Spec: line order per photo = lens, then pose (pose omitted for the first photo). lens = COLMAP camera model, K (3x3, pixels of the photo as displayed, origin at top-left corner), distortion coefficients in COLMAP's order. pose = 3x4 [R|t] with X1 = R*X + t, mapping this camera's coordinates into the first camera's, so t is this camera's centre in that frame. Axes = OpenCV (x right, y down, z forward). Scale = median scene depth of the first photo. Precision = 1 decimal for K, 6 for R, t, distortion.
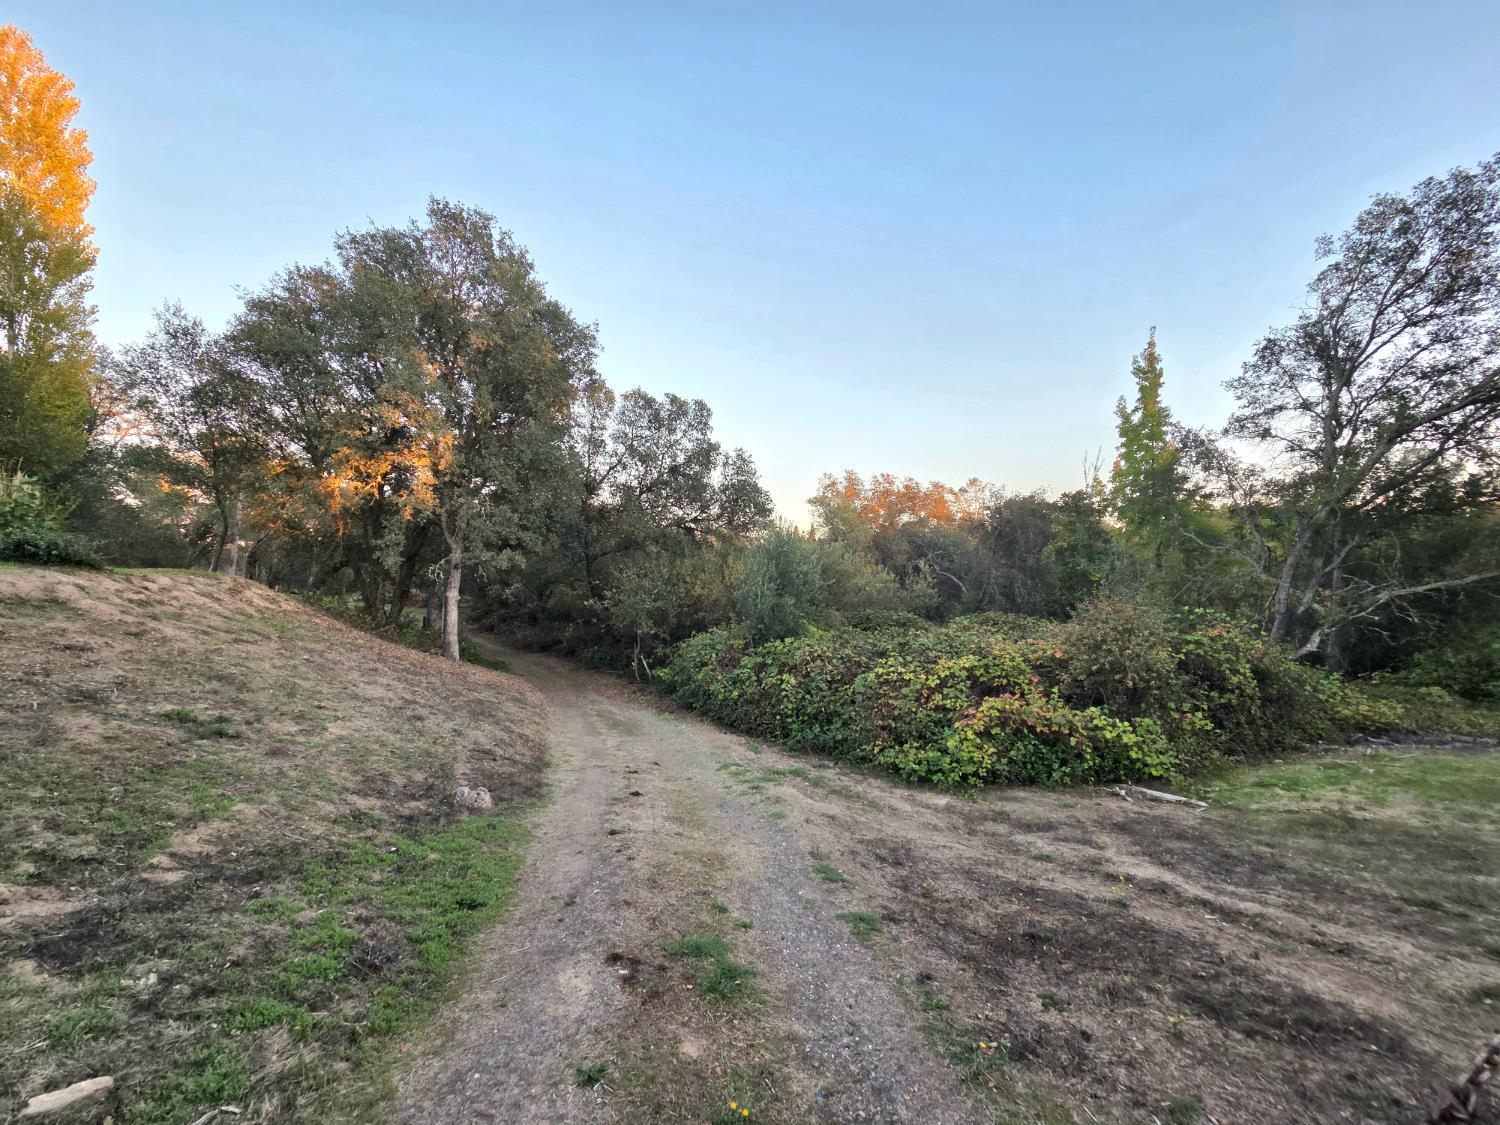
lens RADIAL K [[607.6, 0, 753.4], [0, 607.6, 556.0], [0, 0, 1]] dist [-0.001348, -0.000990]
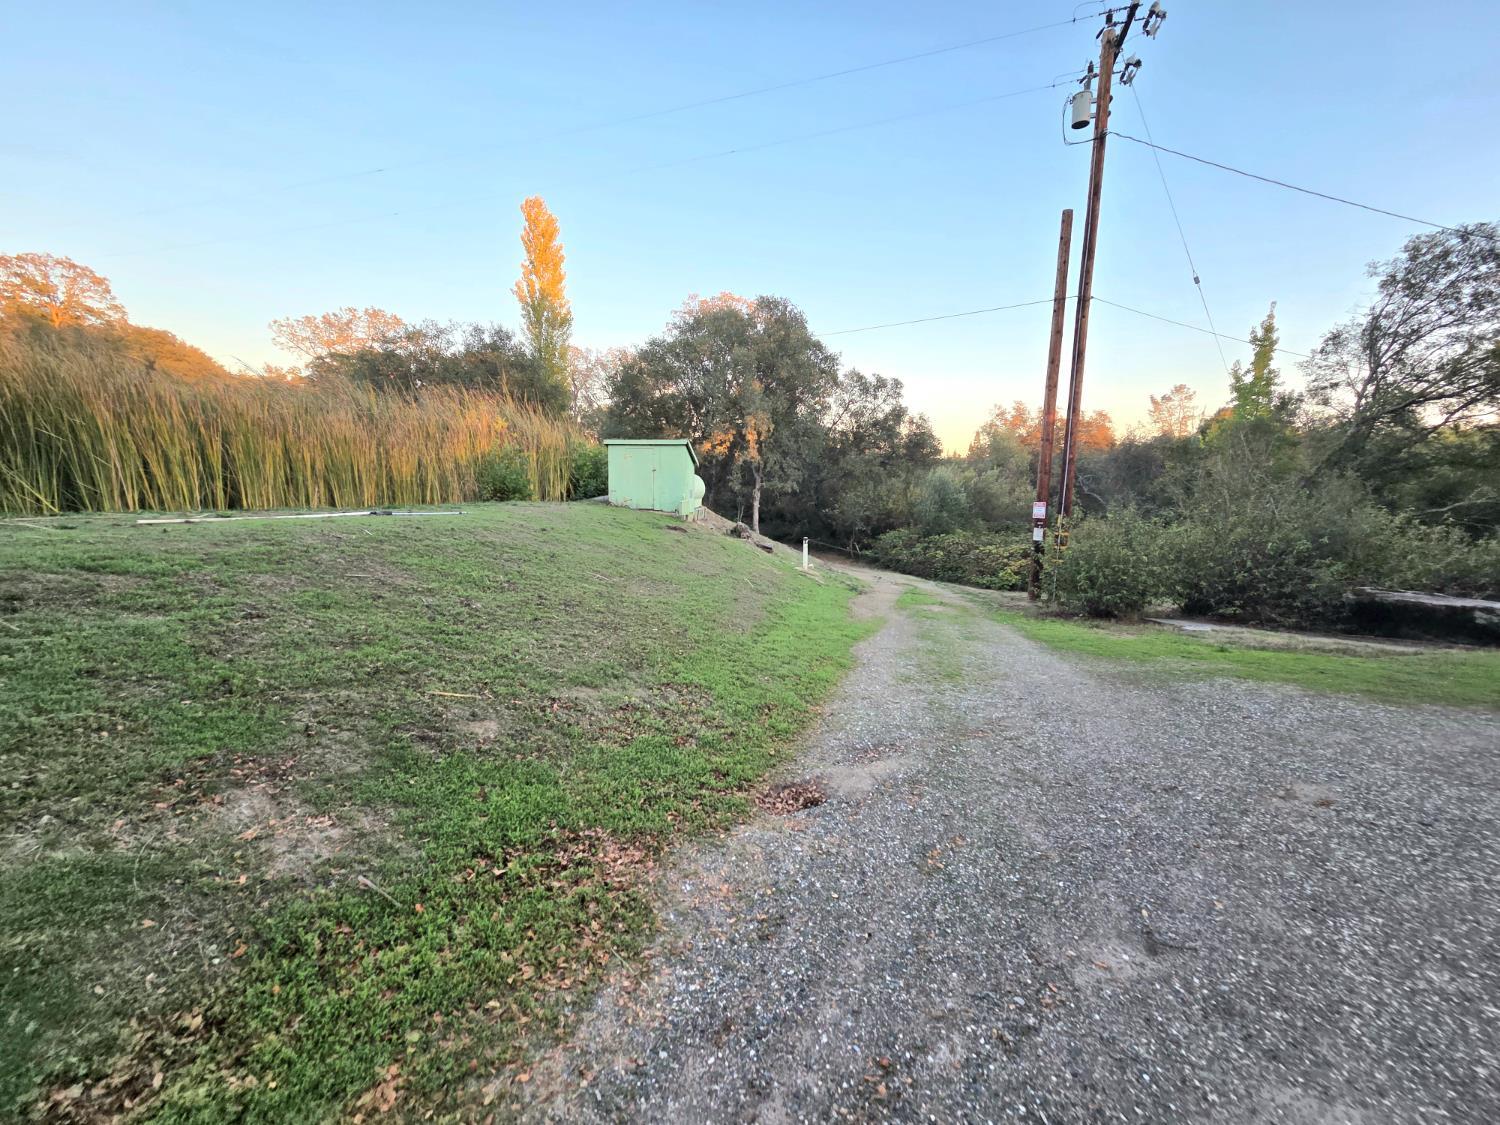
lens RADIAL K [[607.6, 0, 751.0], [0, 607.6, 559.1], [0, 0, 1]] dist [-0.001348, -0.000990]
pose [[0.960250, 0.056407, -0.273383, 0.004090], [-0.011427, 0.986492, 0.163408, -0.057613], [0.278908, -0.153789, 0.947924, -0.616089]]
